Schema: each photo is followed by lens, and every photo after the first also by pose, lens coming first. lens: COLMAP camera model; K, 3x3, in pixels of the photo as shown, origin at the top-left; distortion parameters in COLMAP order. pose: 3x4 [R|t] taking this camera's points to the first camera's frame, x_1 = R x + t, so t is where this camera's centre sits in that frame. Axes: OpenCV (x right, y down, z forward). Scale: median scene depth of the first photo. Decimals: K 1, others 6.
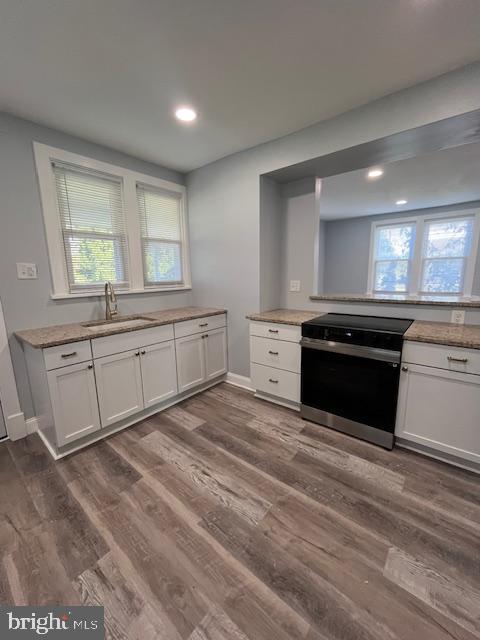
lens RADIAL K [[258.9, 0, 240.0], [0, 258.9, 320.0], [0, 0, 1]] dist [-0.001759, 0.000313]
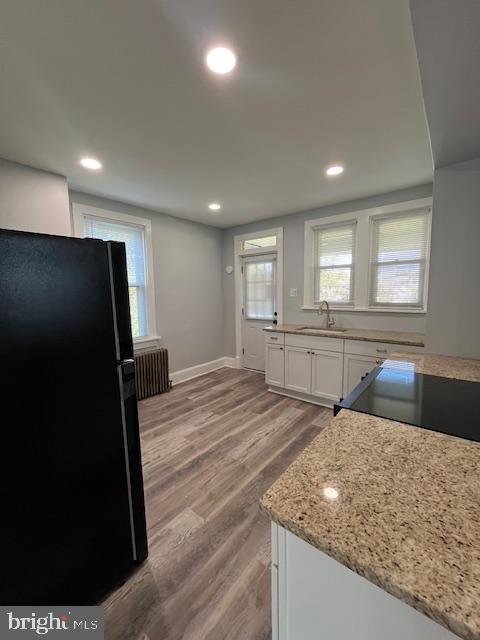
lens RADIAL K [[258.9, 0, 240.0], [0, 258.9, 320.0], [0, 0, 1]] dist [-0.001759, 0.000313]
pose [[0.011214, 0.125965, -0.991971, 1.181374], [-0.166560, 0.978410, 0.122360, -0.182378], [0.985968, 0.163851, 0.031952, 0.669771]]
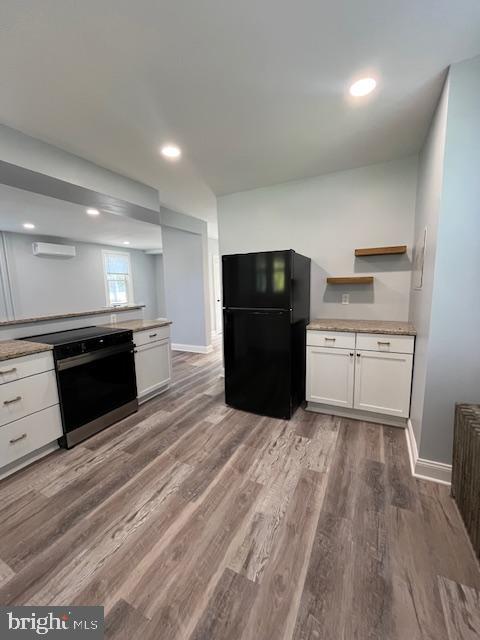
lens RADIAL K [[258.9, 0, 240.0], [0, 258.9, 320.0], [0, 0, 1]] dist [-0.001759, 0.000313]
pose [[-0.221609, -0.112136, 0.968667, -0.939833], [0.205688, 0.965641, 0.158842, -0.103616], [-0.953196, 0.234444, -0.190930, 0.641510]]
